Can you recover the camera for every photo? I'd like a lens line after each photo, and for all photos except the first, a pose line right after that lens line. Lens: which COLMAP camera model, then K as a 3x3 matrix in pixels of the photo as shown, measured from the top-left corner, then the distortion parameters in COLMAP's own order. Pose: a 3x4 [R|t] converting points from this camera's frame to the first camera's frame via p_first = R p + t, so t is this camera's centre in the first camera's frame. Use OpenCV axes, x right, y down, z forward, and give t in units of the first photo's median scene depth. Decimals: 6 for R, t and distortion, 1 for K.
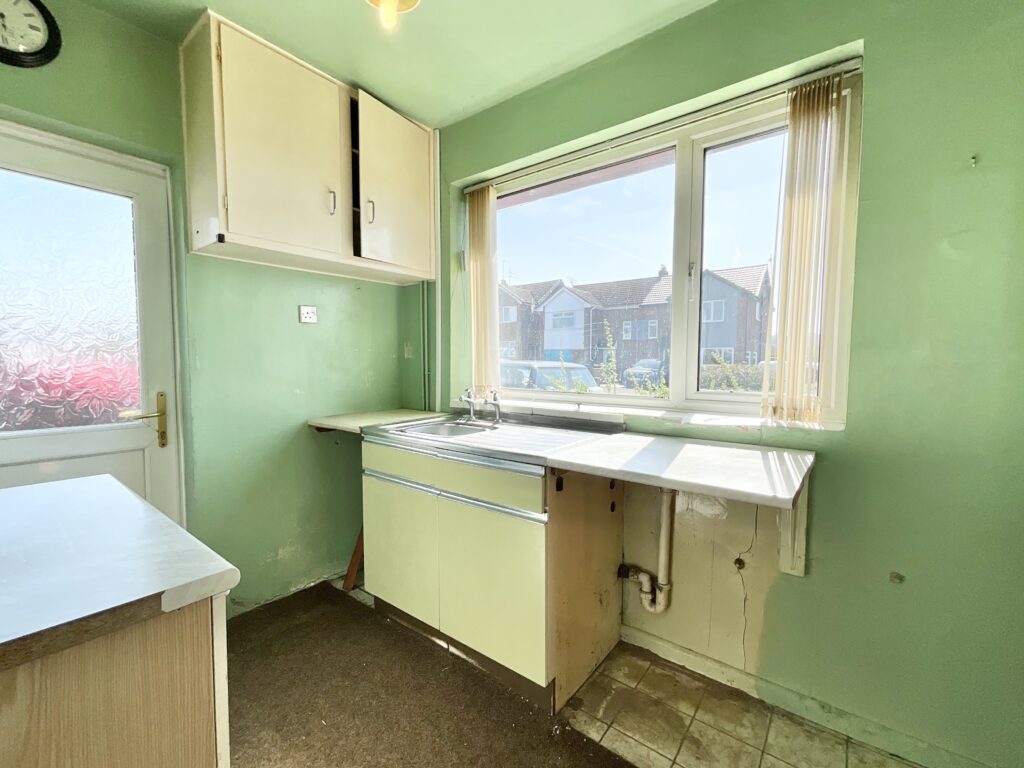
lens RADIAL K [[437.7, 0, 512.8], [0, 437.7, 385.3], [0, 0, 1]] dist [0.000240, -0.001864]
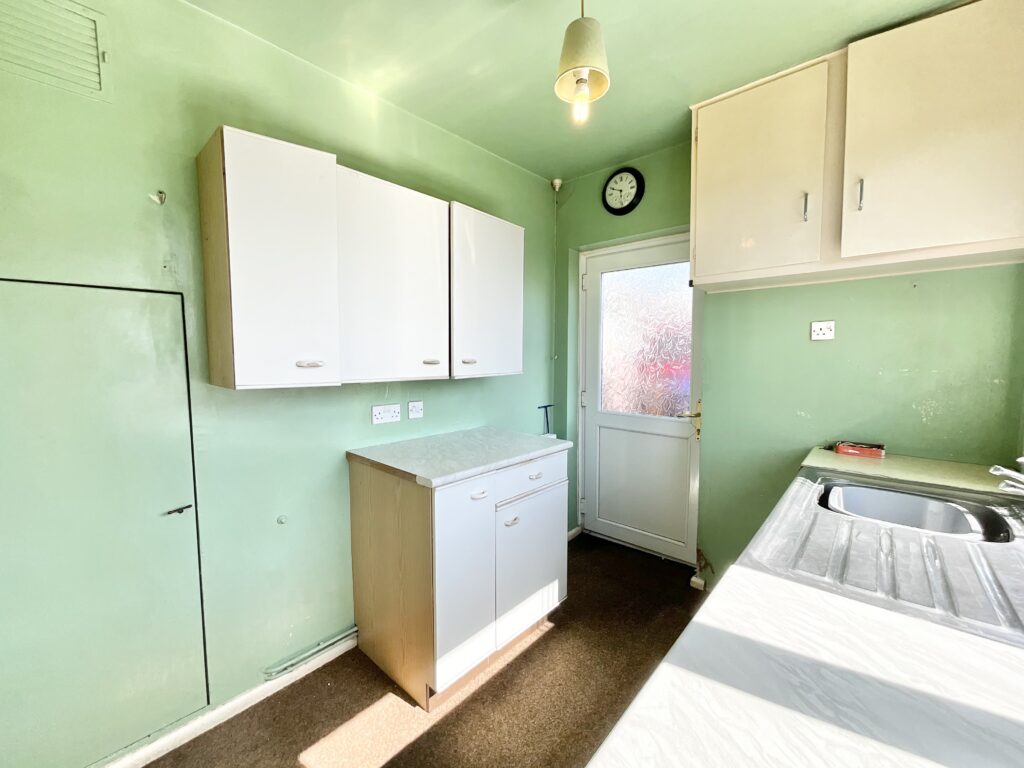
lens RADIAL K [[415.5, 0, 513.0], [0, 415.5, 383.9], [0, 0, 1]] dist [-0.002145, 0.000240]
pose [[-0.066881, 0.069970, -0.995305, 0.523192], [-0.056865, 0.995649, 0.073815, -0.098943], [0.996139, 0.061535, -0.062611, 0.529430]]
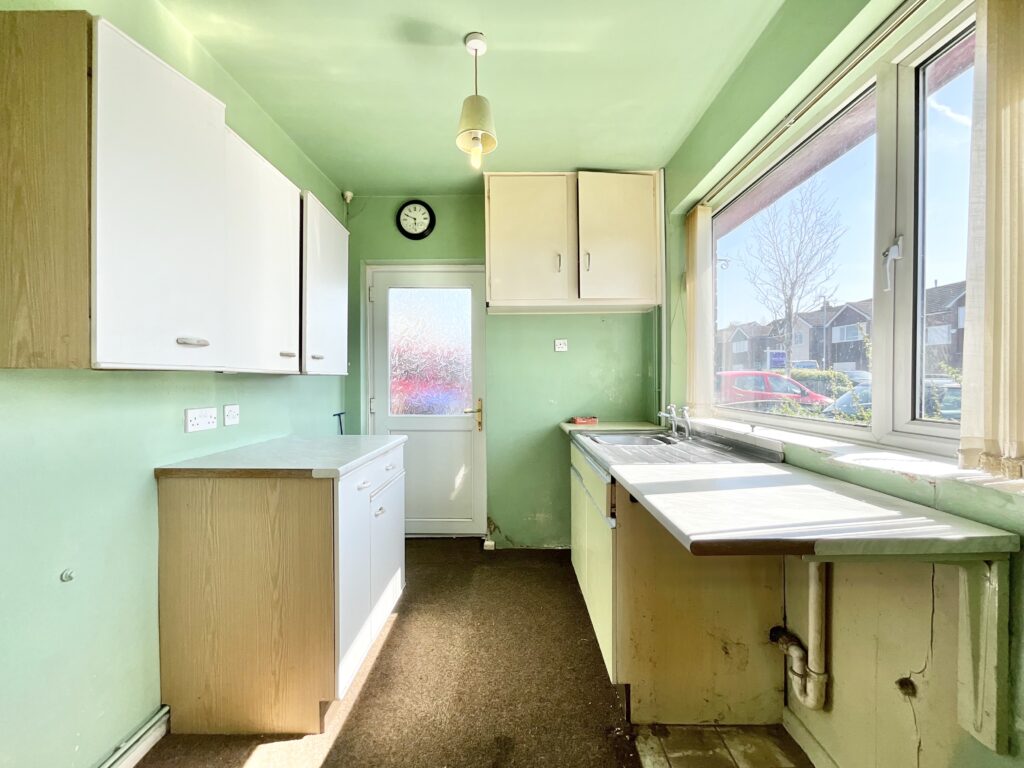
lens RADIAL K [[415.5, 0, 516.1], [0, 415.5, 383.8], [0, 0, 1]] dist [-0.002145, 0.000240]
pose [[0.616628, 0.002089, -0.787252, 0.566283], [-0.038783, 0.998863, -0.027727, -0.001270], [0.786299, 0.047629, 0.616008, 0.126587]]
